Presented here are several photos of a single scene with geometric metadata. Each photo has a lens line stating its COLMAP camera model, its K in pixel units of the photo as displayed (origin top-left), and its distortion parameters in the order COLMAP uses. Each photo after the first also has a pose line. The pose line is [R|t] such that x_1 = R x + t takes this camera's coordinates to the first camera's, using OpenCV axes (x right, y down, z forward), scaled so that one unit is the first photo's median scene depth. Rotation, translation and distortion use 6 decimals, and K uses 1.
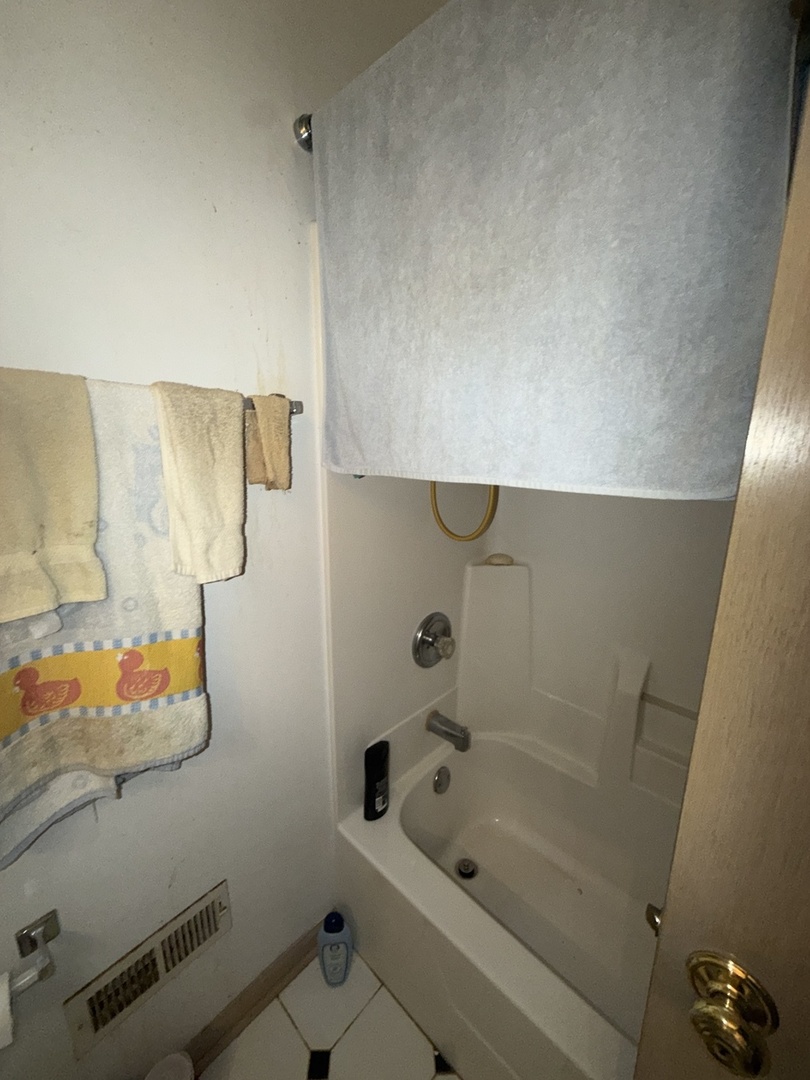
lens RADIAL K [[432.0, 0, 404.8], [0, 432.0, 530.9], [0, 0, 1]] dist [-0.003264, 0.001128]
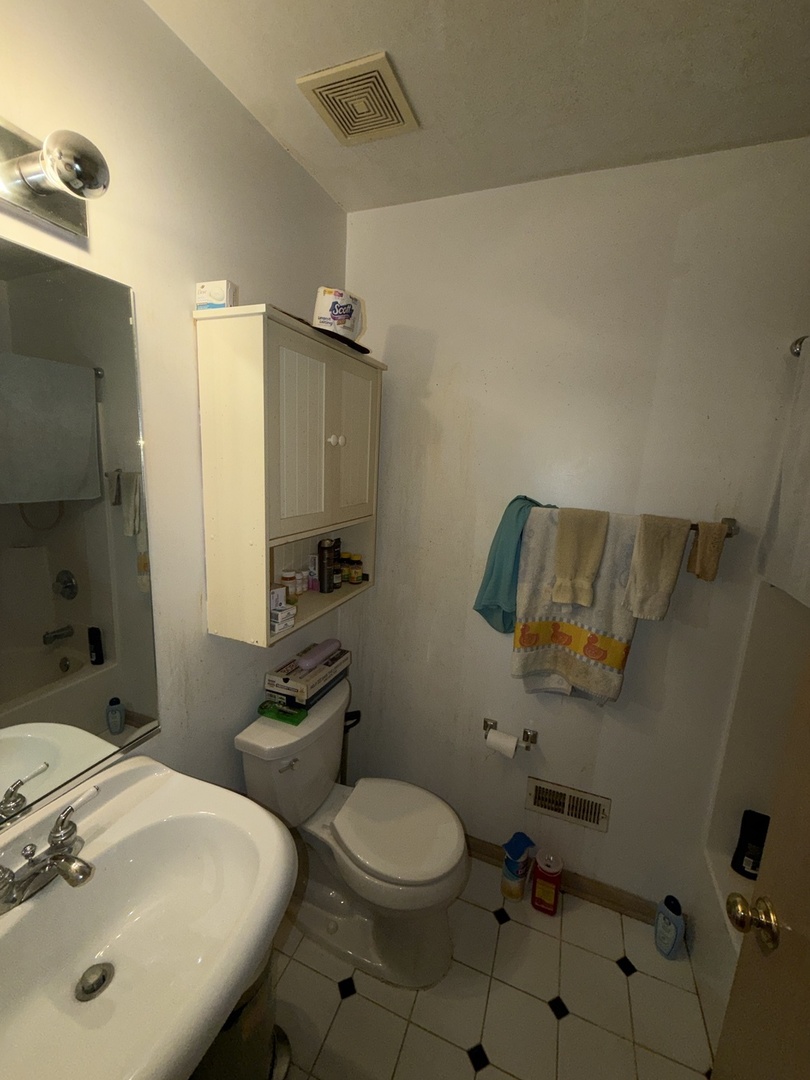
lens RADIAL K [[432.0, 0, 406.3], [0, 432.0, 537.7], [0, 0, 1]] dist [-0.003264, 0.001128]
pose [[0.376761, 0.179480, -0.908756, 0.866962], [-0.247142, 0.964964, 0.088118, -0.143682], [0.892733, 0.191392, 0.407918, -0.791223]]
